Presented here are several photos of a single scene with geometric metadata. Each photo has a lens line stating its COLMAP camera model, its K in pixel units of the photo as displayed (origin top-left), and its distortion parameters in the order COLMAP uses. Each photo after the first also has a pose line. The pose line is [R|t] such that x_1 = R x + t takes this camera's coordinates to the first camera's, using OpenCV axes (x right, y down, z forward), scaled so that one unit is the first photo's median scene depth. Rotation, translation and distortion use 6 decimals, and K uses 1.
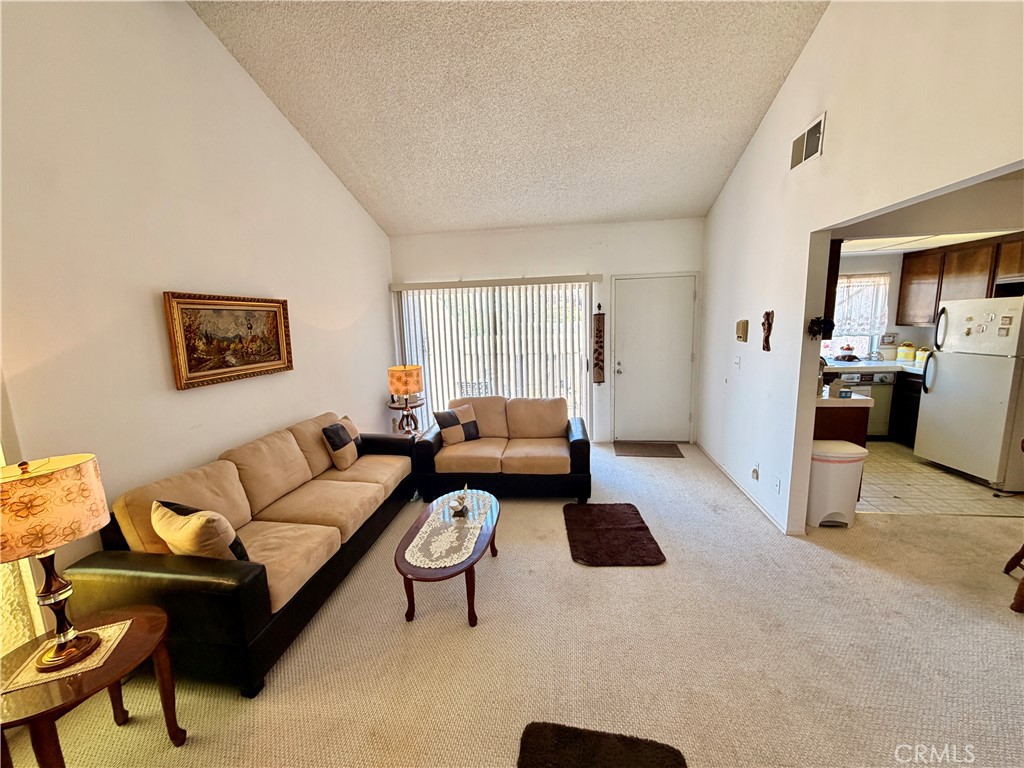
lens RADIAL K [[407.6, 0, 511.3], [0, 407.6, 383.2], [0, 0, 1]] dist [0.000300, 0.000121]
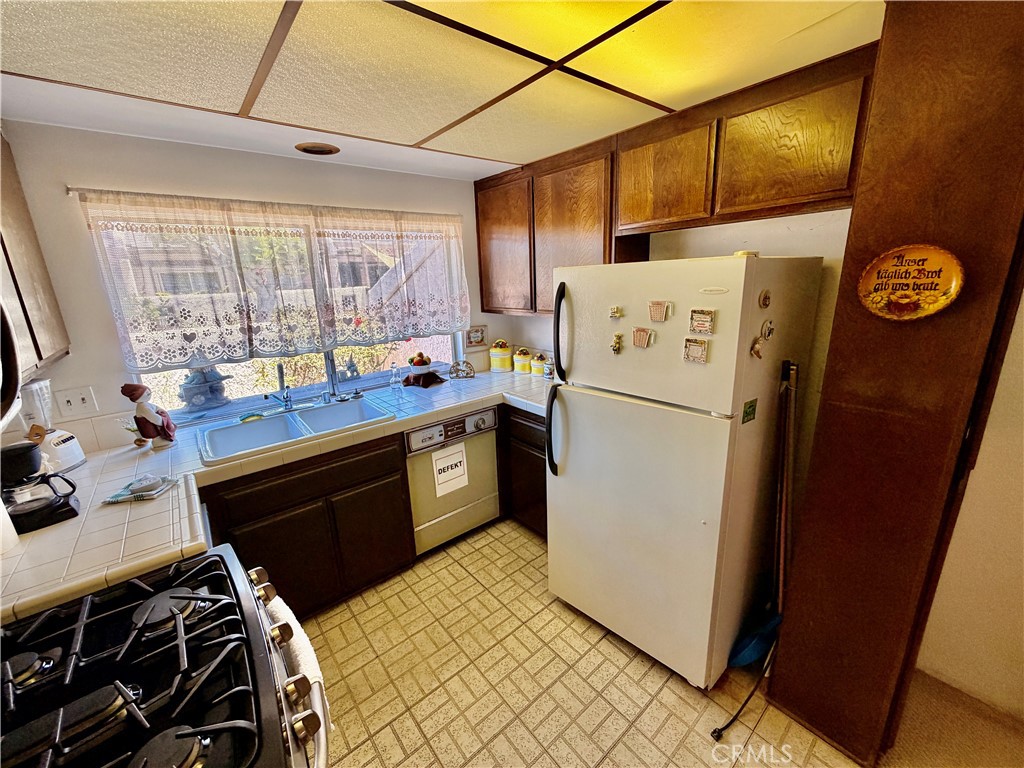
lens RADIAL K [[407.6, 0, 511.3], [0, 407.6, 383.2], [0, 0, 1]] dist [0.000300, 0.000121]
pose [[0.672914, -0.181789, 0.717035, 0.578901], [0.131122, 0.983296, 0.126240, -0.118681], [-0.728007, 0.009070, 0.685510, 0.617517]]
